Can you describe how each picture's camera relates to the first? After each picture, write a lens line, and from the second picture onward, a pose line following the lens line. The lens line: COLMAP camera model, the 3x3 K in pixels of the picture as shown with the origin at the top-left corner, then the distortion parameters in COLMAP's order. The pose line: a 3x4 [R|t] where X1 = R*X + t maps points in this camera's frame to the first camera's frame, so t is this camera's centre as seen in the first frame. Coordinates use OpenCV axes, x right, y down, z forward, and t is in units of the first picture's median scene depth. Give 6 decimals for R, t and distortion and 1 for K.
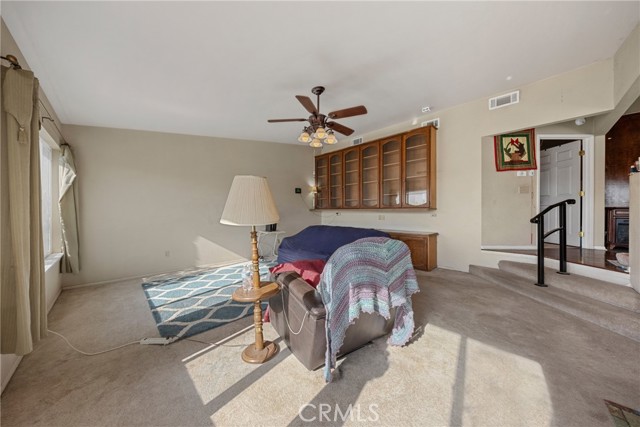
lens RADIAL K [[214.0, 0, 318.0], [0, 214.0, 212.1], [0, 0, 1]] dist [-0.000940, -0.000106]
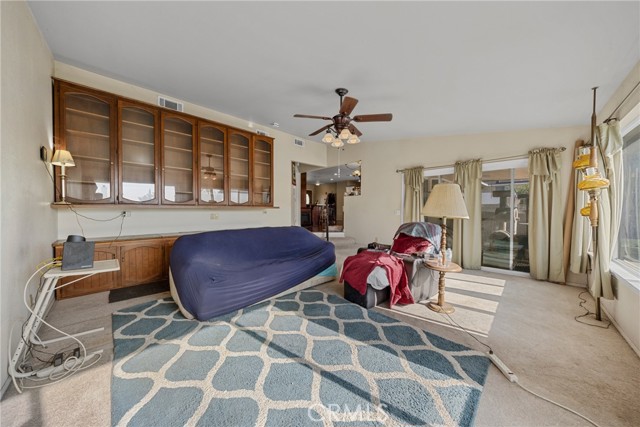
lens RADIAL K [[214.0, 0, 318.0], [0, 214.0, 212.1], [0, 0, 1]] dist [-0.000940, -0.000106]
pose [[-0.021337, -0.015022, 0.999659, -0.722919], [0.002103, 0.999884, 0.015070, -0.004898], [-0.999770, 0.002424, -0.021303, 0.790454]]
